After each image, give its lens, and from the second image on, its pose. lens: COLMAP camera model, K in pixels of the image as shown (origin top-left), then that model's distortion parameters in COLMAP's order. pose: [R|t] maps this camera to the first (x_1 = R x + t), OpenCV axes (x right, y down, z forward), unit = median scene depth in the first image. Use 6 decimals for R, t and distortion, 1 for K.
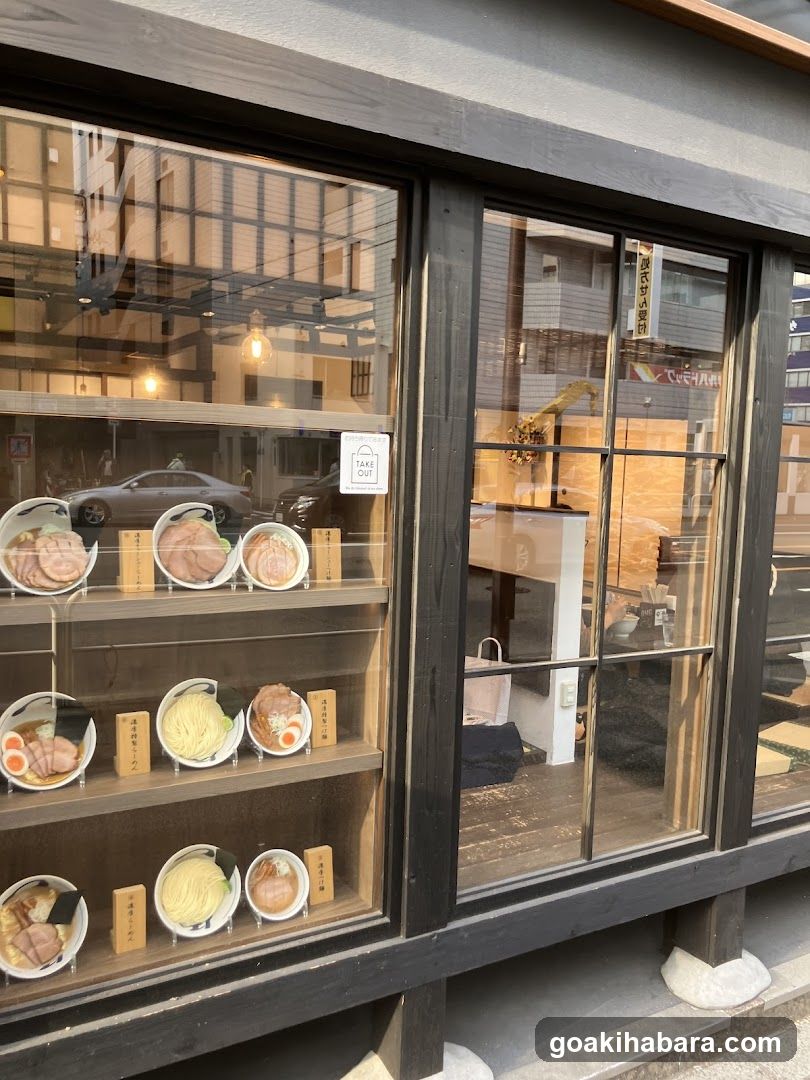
lens RADIAL K [[827.2, 0, 405.0], [0, 827.2, 540.0], [0, 0, 1]] dist [0.052516, -0.047580]
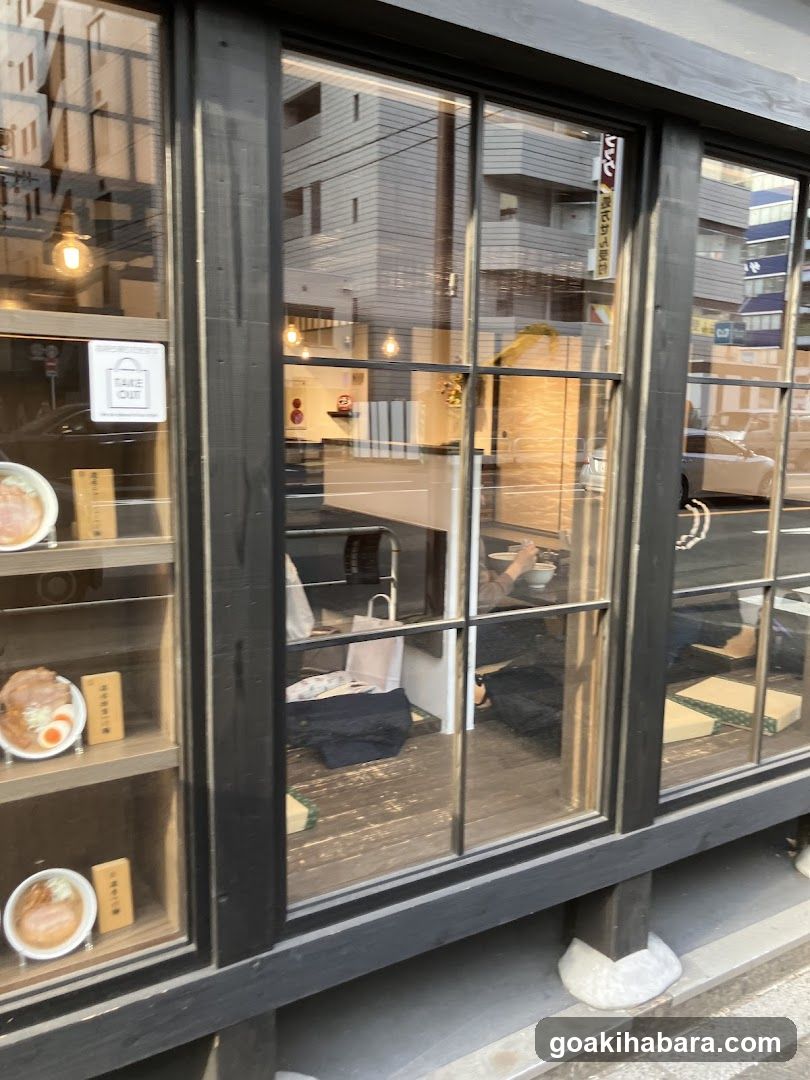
lens RADIAL K [[810.4, 0, 401.5], [0, 810.4, 533.7], [0, 0, 1]] dist [0.053562, -0.046754]
pose [[0.999496, -0.023531, 0.021300, 0.149747], [0.022345, 0.998275, 0.054297, 0.009229], [-0.022541, -0.053794, 0.998298, 0.184119]]
